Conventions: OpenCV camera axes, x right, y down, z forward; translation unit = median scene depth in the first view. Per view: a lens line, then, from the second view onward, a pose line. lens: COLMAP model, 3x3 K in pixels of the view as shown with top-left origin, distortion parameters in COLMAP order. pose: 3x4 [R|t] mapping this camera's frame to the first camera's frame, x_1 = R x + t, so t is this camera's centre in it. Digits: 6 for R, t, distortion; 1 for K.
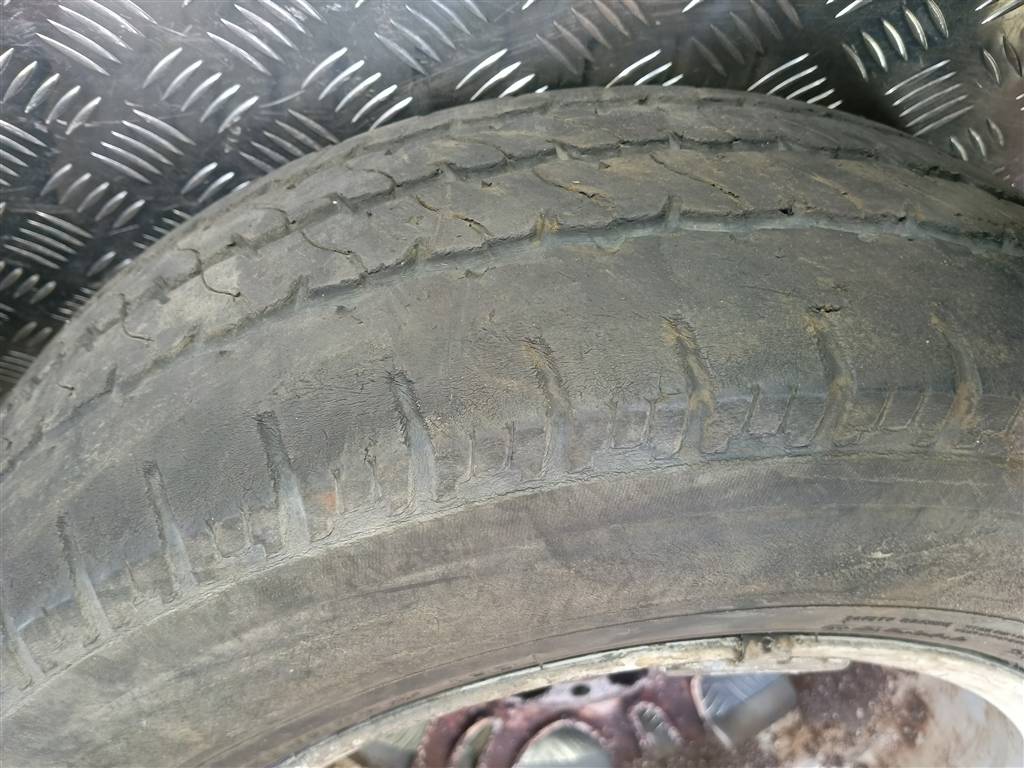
lens RADIAL K [[824.3, 0, 512.0], [0, 824.3, 384.0], [0, 0, 1]] dist [0.054231, -0.160335]
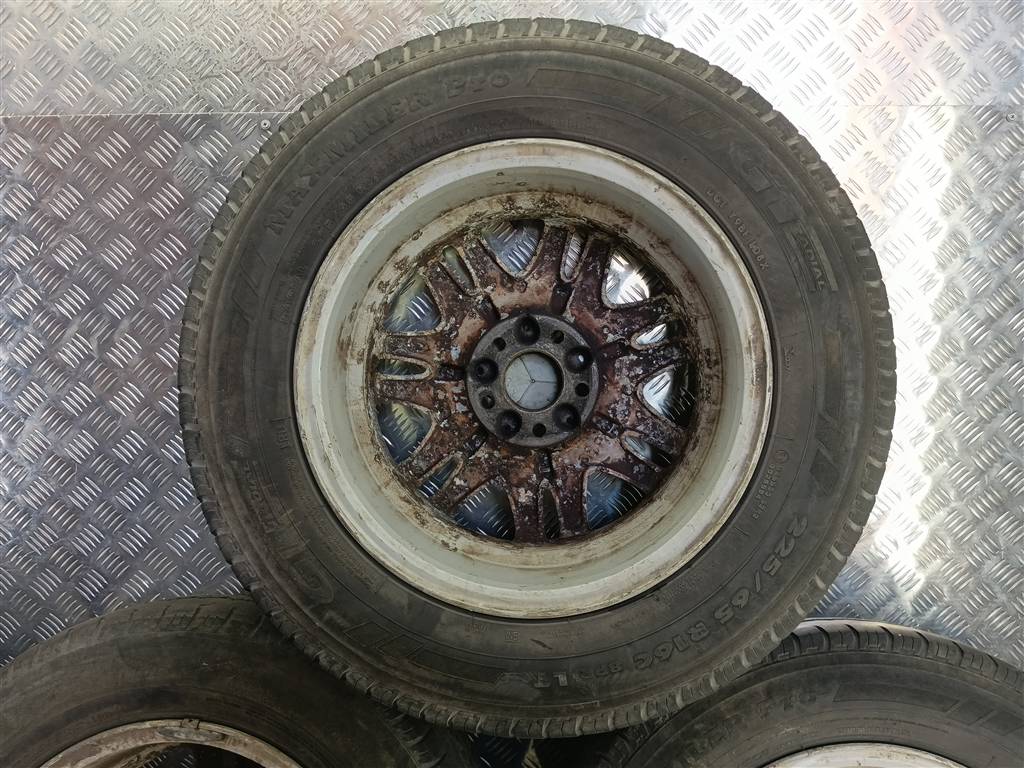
lens RADIAL K [[829.7, 0, 512.0], [0, 829.7, 384.0], [0, 0, 1]] dist [0.053346, -0.104069]
pose [[0.988755, -0.059418, -0.137234, 2.555345], [-0.069081, 0.632420, -0.771539, 2.359773], [0.132633, 0.772344, 0.621204, -2.281379]]
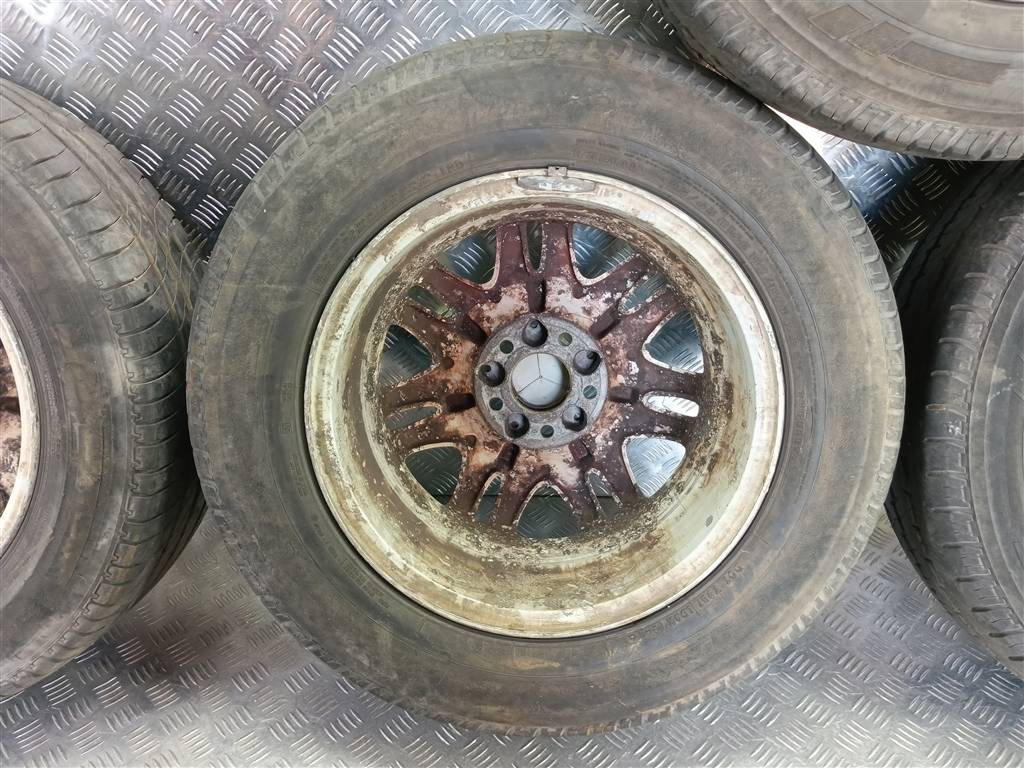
lens RADIAL K [[810.4, 0, 512.0], [0, 810.4, 384.0], [0, 0, 1]] dist [0.150087, -0.287677]
pose [[0.989867, -0.020721, -0.140475, 0.656738], [-0.041018, 0.905392, -0.422591, 2.625690], [0.135942, 0.424072, 0.895368, -1.407875]]
